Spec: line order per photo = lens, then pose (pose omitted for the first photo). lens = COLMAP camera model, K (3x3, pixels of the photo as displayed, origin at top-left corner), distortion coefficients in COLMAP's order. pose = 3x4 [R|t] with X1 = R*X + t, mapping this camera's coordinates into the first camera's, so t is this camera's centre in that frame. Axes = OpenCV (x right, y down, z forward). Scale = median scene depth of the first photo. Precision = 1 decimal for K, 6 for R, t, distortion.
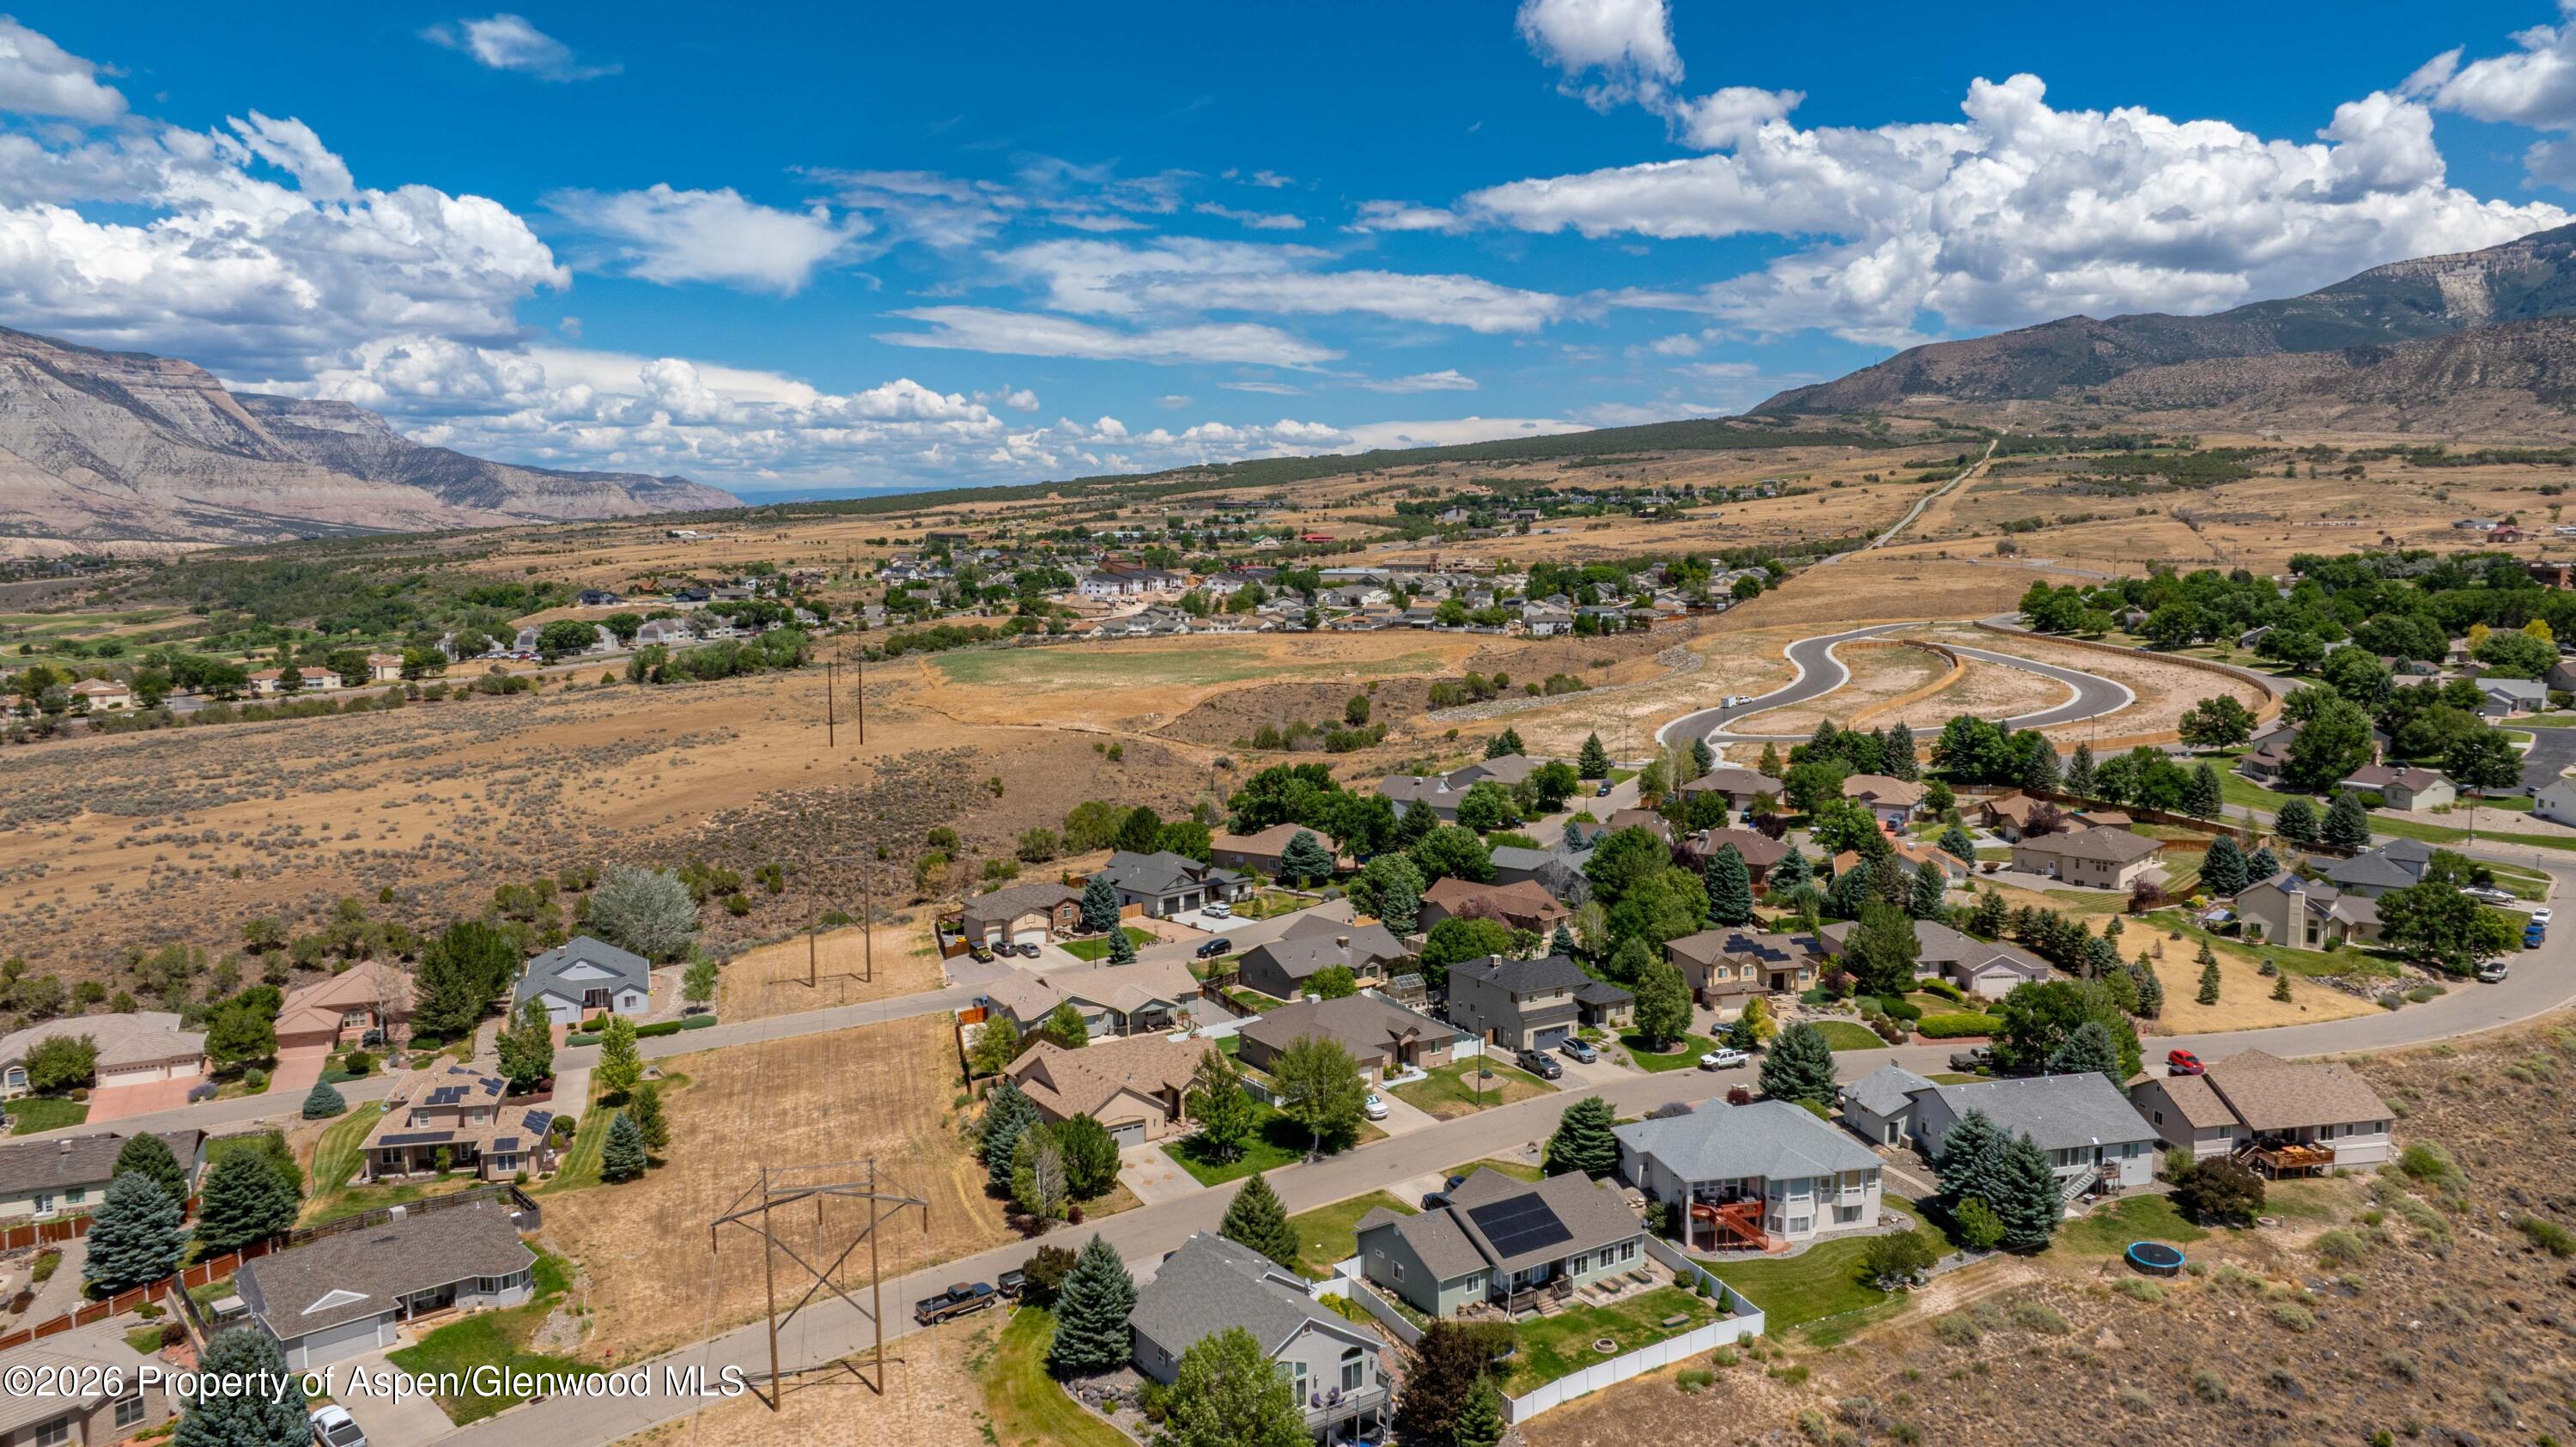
lens RADIAL K [[1821.7, 0, 1288.0], [0, 1821.7, 723.5], [0, 0, 1]] dist [-0.038767, 0.002956]
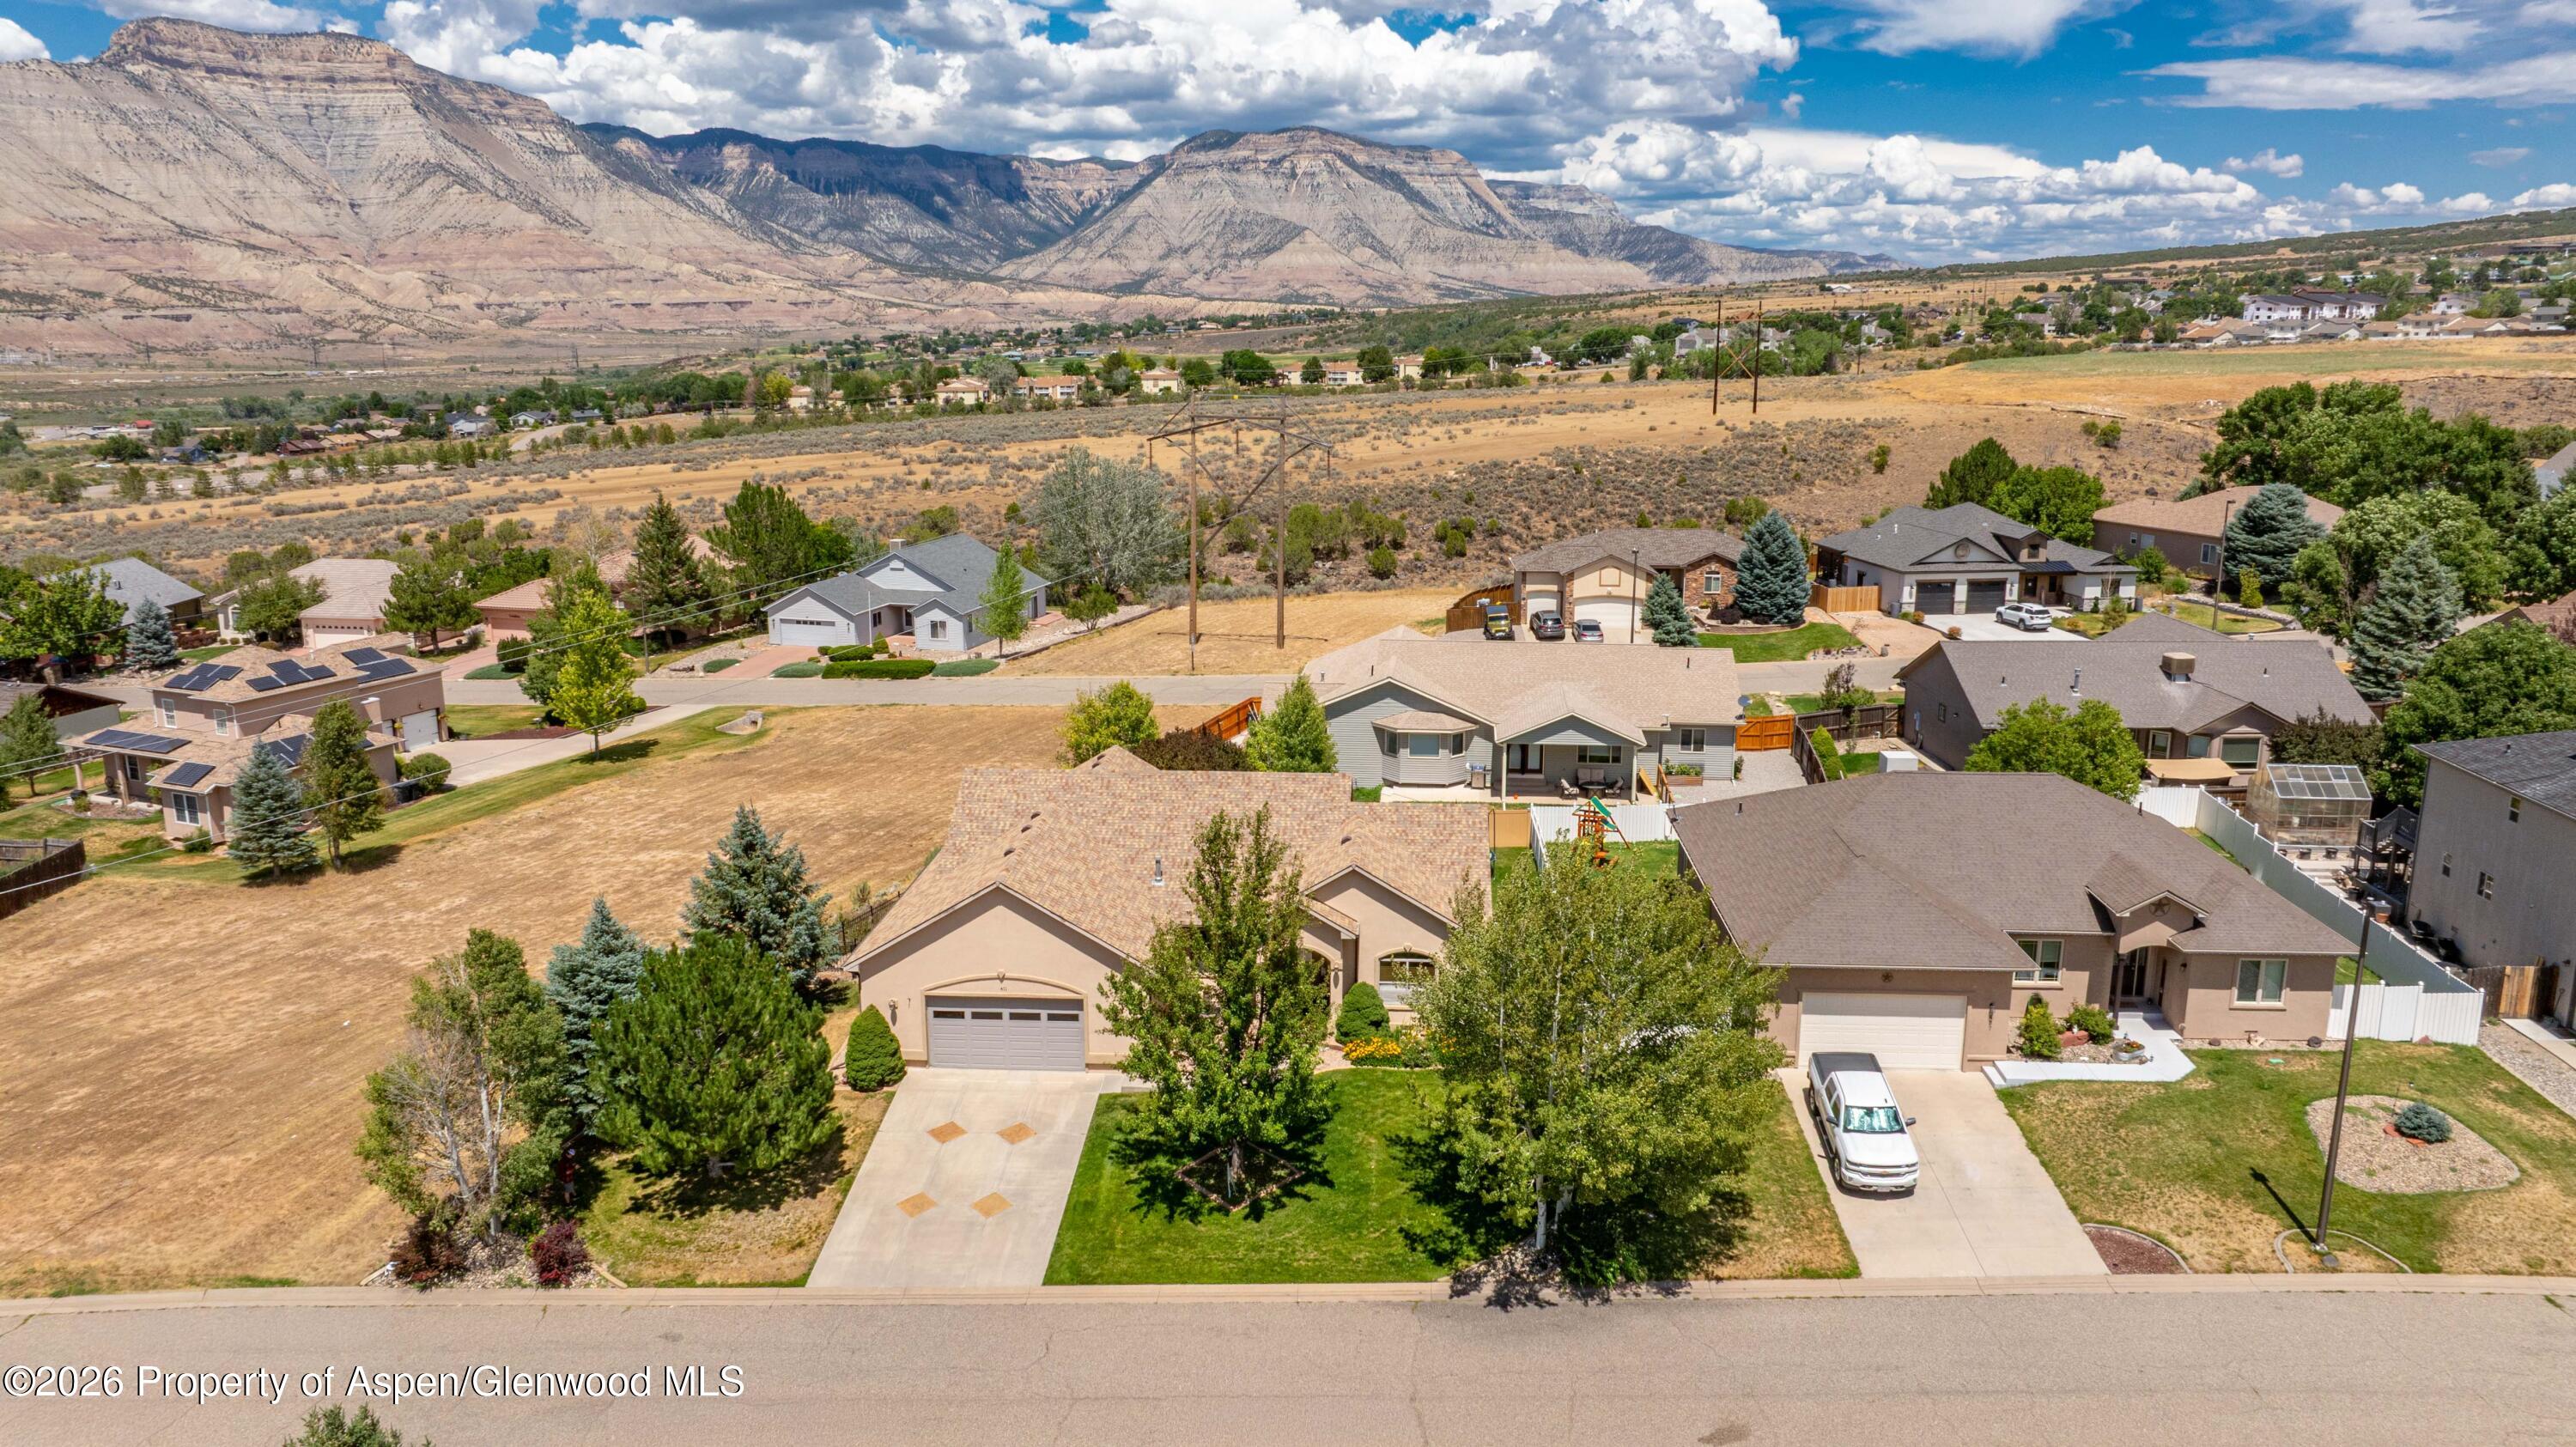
lens RADIAL K [[1689.4, 0, 1421.8], [0, 1689.4, 717.5], [0, 0, 1]] dist [-0.004039, -0.002825]
pose [[0.809646, 0.131281, -0.572048, 0.019650], [-0.072260, 0.989544, 0.124822, 0.018071], [0.582453, -0.059725, 0.810667, 0.114155]]
